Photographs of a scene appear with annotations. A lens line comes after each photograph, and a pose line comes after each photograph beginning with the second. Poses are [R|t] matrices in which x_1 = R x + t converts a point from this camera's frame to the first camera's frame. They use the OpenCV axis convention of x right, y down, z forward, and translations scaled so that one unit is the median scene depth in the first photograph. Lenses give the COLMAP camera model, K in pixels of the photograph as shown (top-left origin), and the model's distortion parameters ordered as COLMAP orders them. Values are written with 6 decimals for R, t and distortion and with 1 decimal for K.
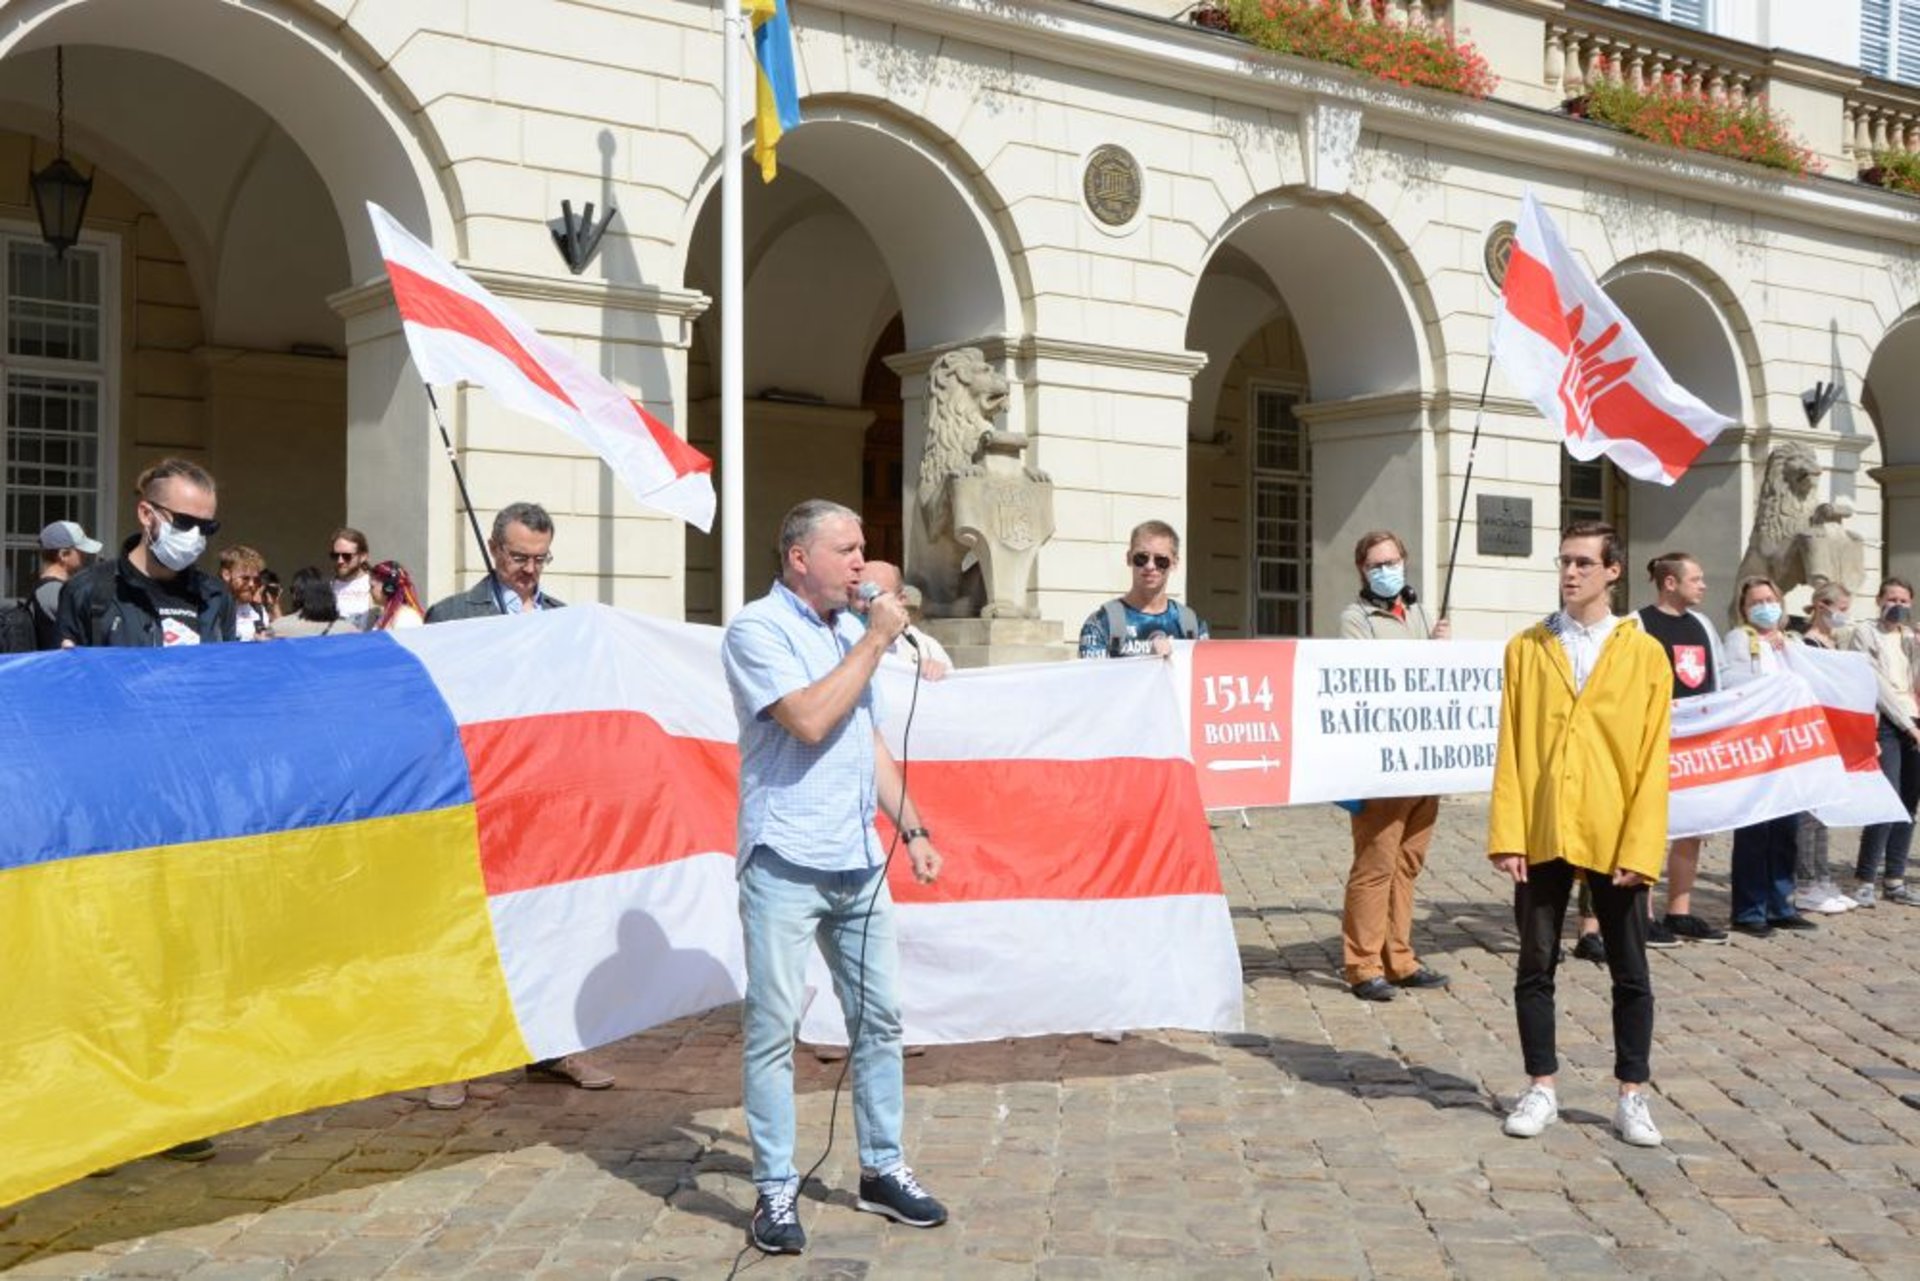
lens RADIAL K [[2294.6, 0, 960.0], [0, 2294.6, 640.5], [0, 0, 1]] dist [0.040170, 0.414357]
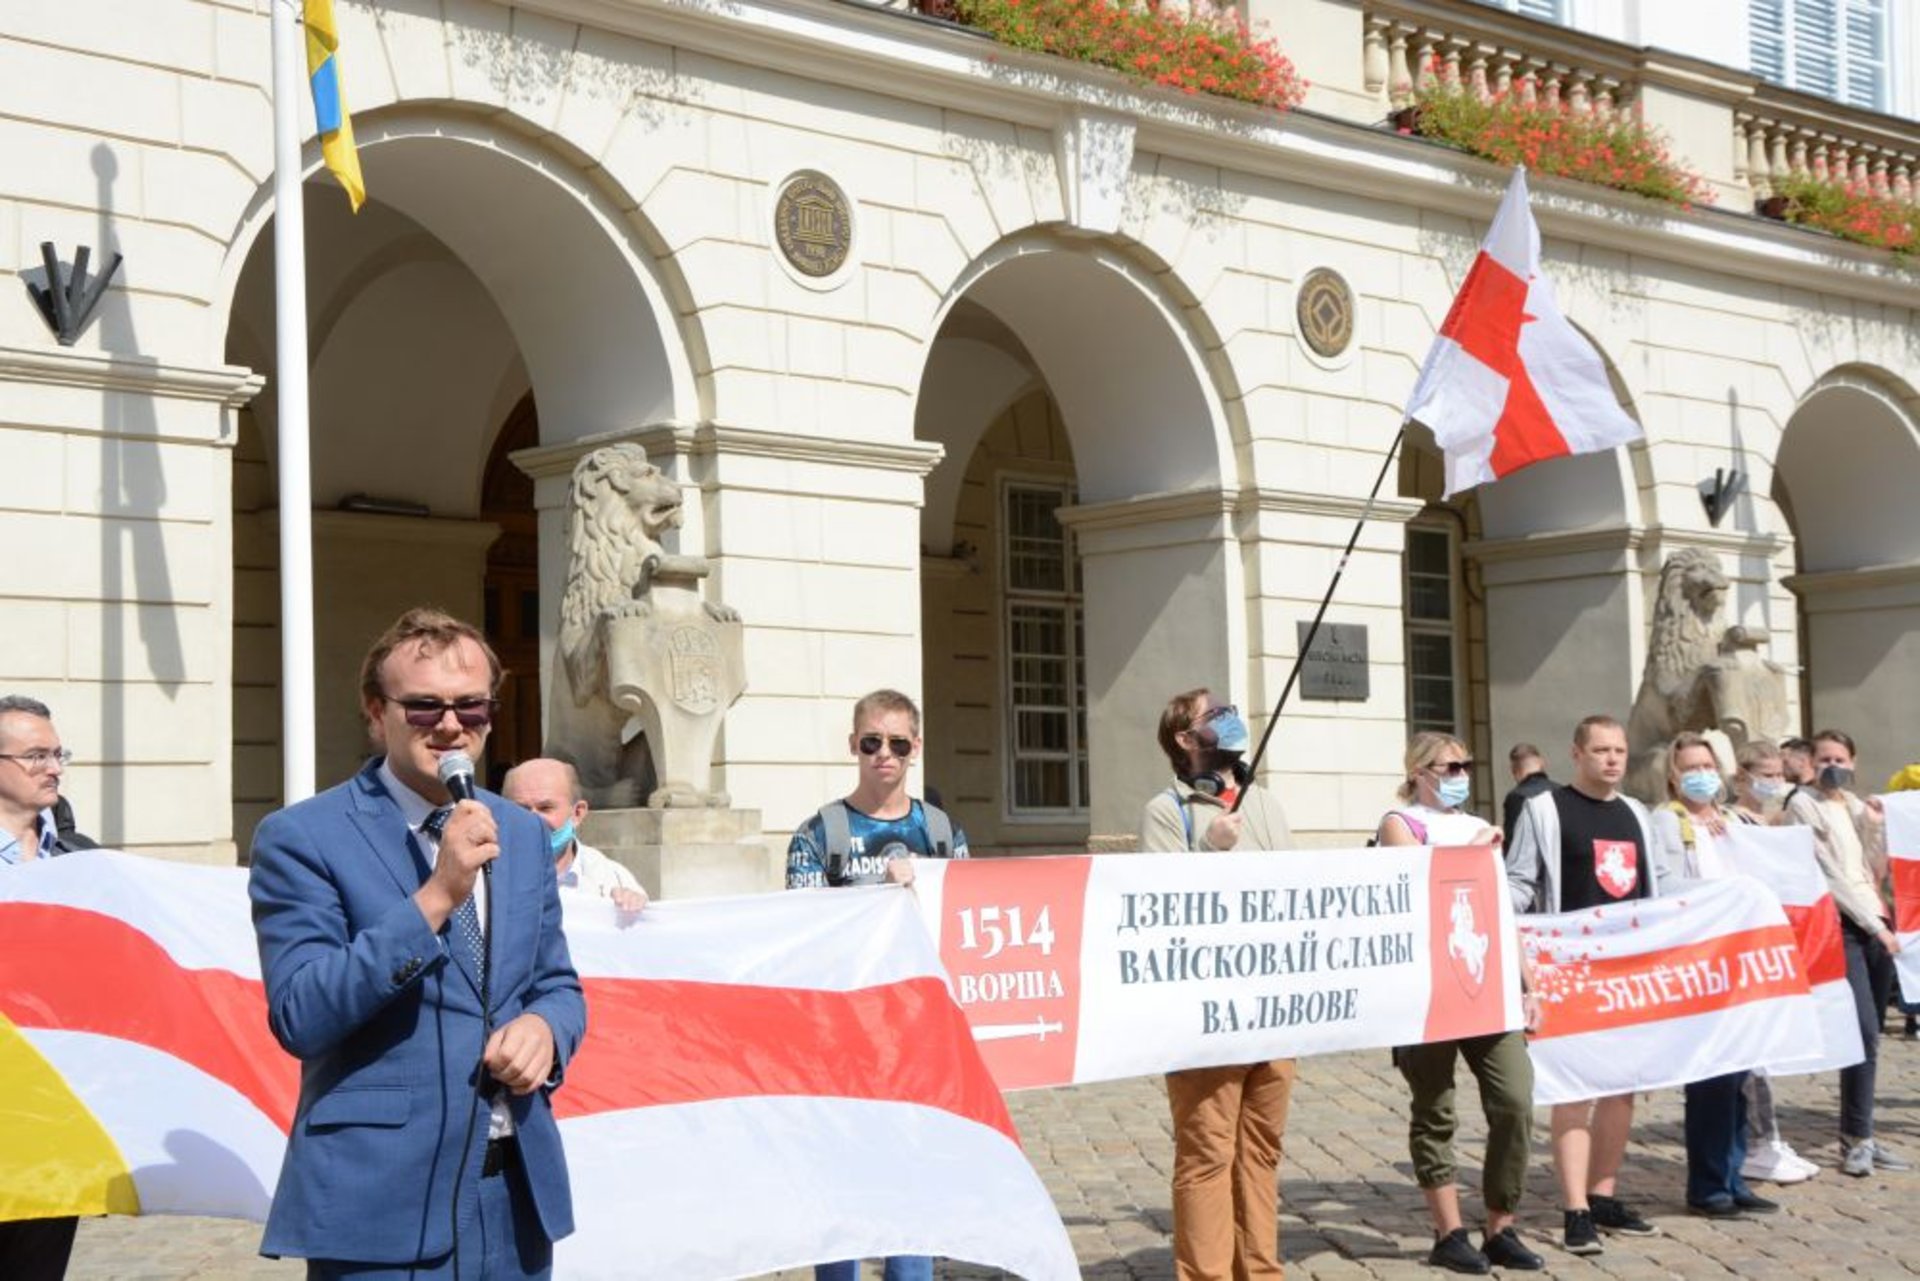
lens RADIAL K [[2989.0, 0, 937.0], [0, 2989.0, 636.9], [0, 0, 1]] dist [0.191844, 0.665301]
pose [[0.994242, -0.018820, 0.105488, 0.000611], [0.024530, 0.998288, -0.053097, -0.010712], [-0.104308, 0.055379, 0.993002, 0.030781]]
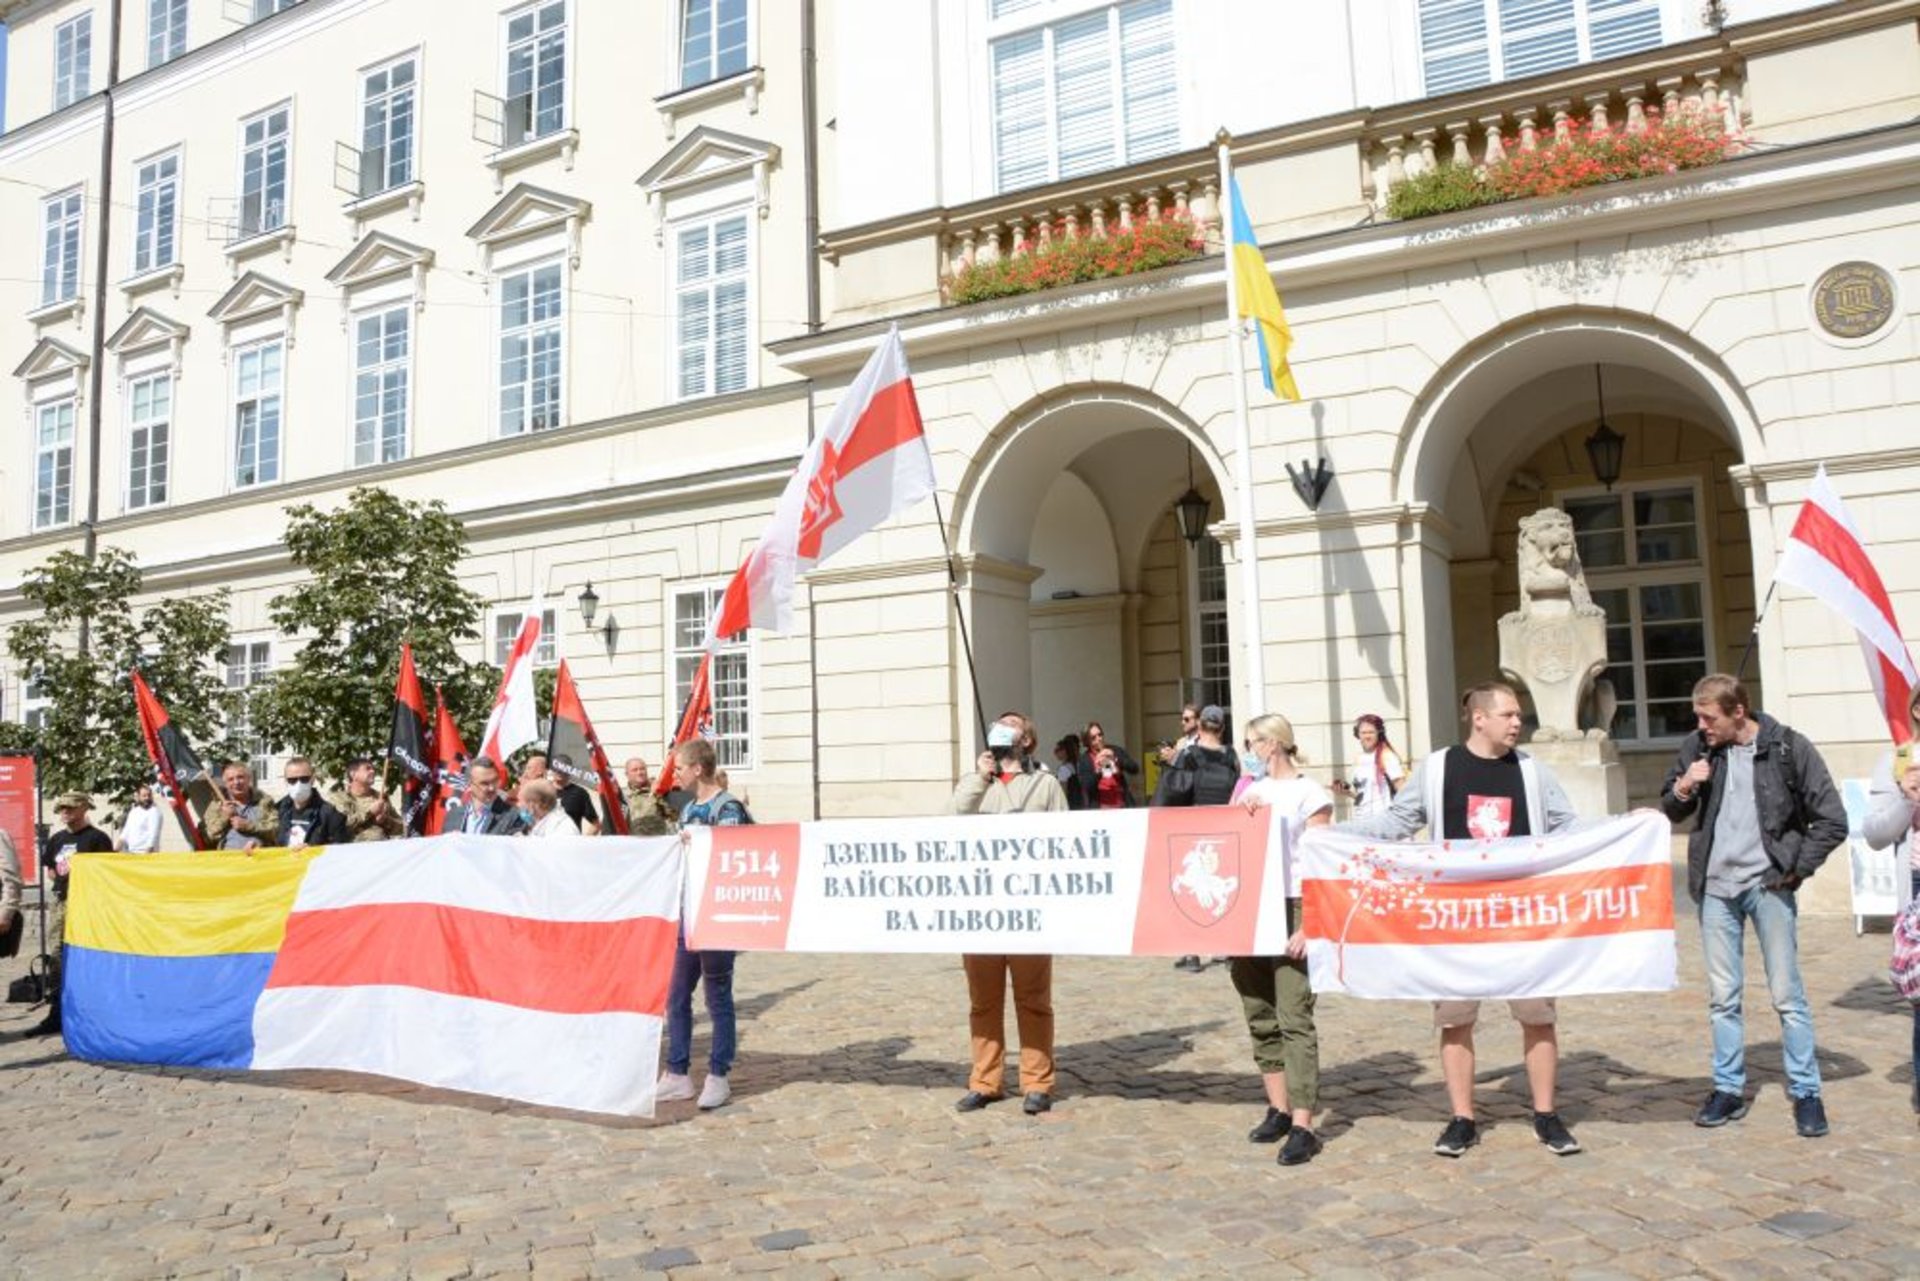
lens RADIAL K [[1450.8, 0, 960.0], [0, 1450.8, 640.5], [0, 0, 1]] dist [-0.004526, 0.001363]
pose [[0.475981, -0.110282, -0.872514, 0.455705], [0.060905, 0.993858, -0.092394, -0.010554], [0.877344, -0.009163, 0.479775, 0.356098]]
